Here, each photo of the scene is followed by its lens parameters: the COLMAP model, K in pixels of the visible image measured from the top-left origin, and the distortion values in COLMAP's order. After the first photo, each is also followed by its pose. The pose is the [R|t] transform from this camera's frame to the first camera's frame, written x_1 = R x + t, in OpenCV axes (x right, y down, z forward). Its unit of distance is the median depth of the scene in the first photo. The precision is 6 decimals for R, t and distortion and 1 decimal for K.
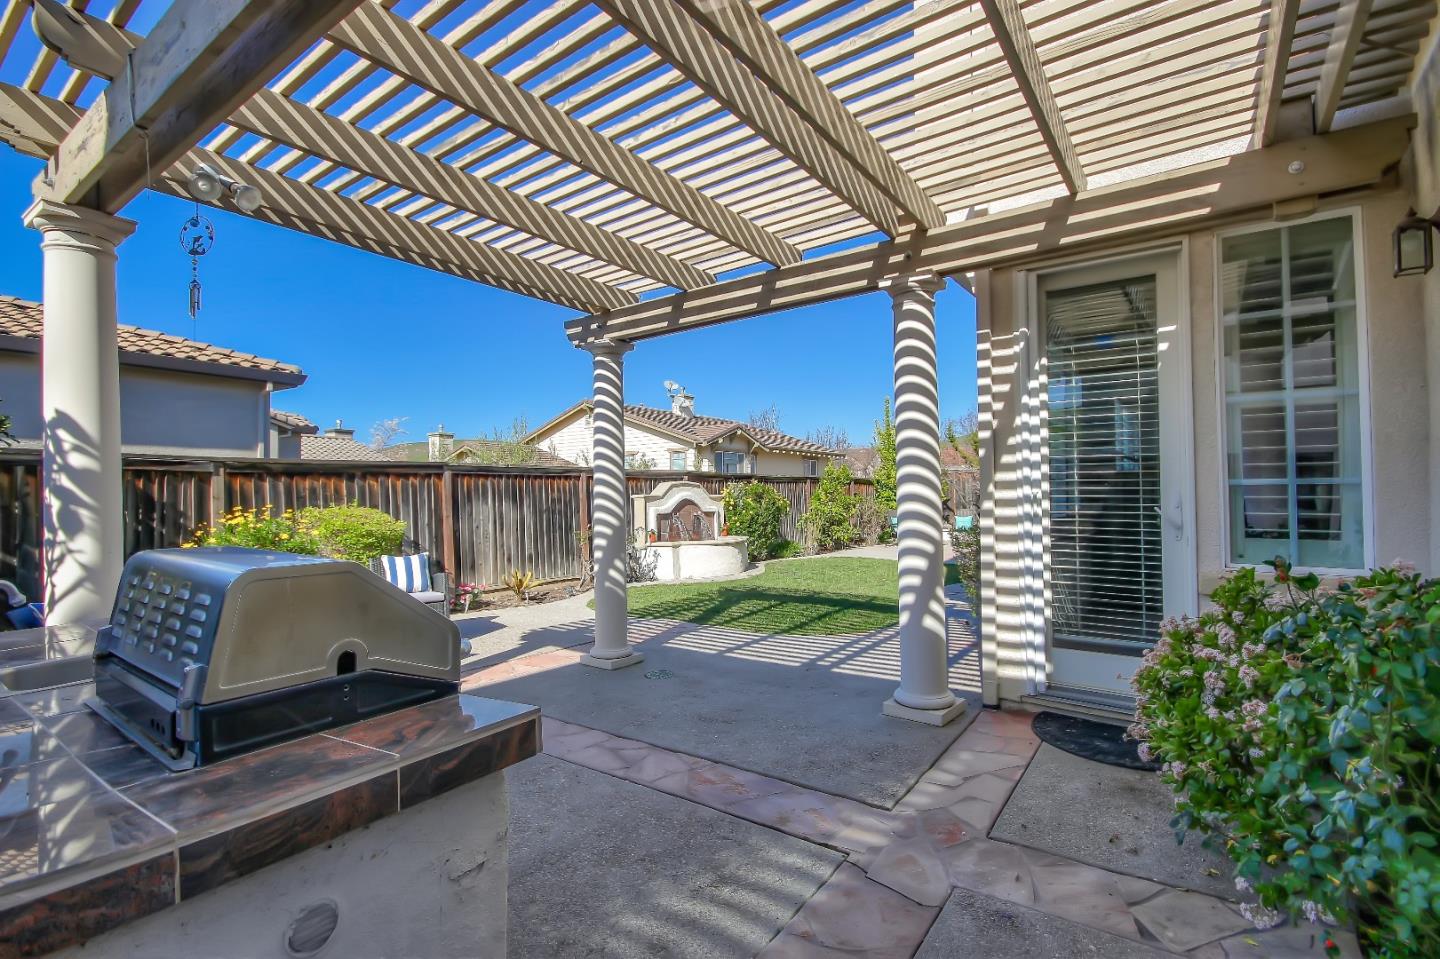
lens RADIAL K [[660.1, 0, 712.1], [0, 660.1, 485.3], [0, 0, 1]] dist [0.004997, -0.009619]
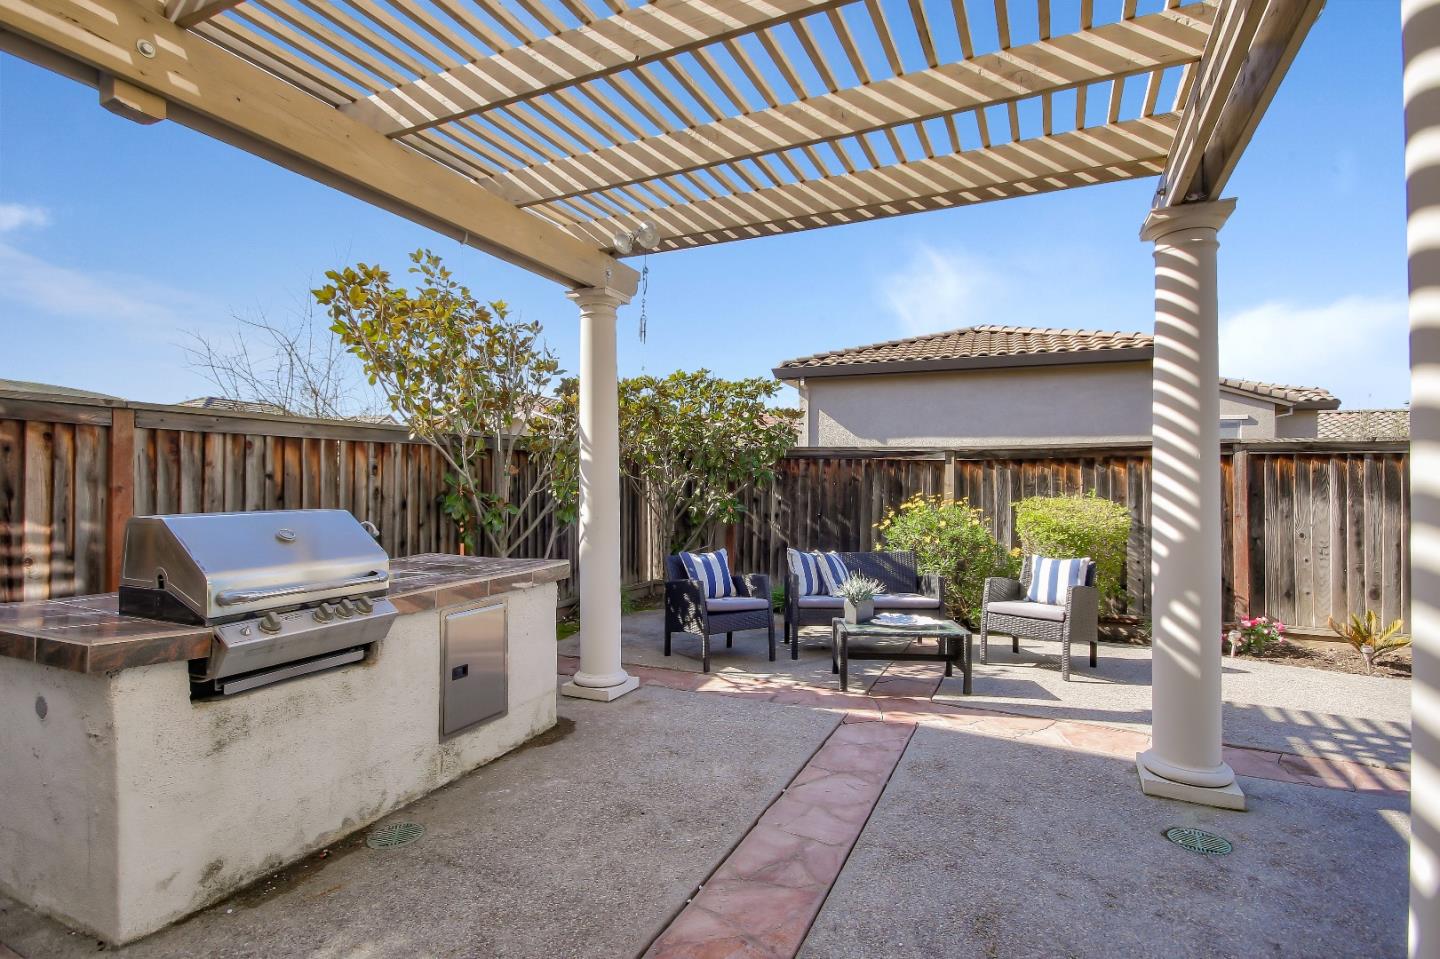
lens RADIAL K [[707.2, 0, 735.1], [0, 707.2, 482.7], [0, 0, 1]] dist [0.002313, 0.000181]
pose [[0.204502, 0.008262, -0.978831, 0.356246], [0.002335, 0.999957, 0.008928, 0.006044], [0.978863, -0.004111, 0.204474, 0.512941]]
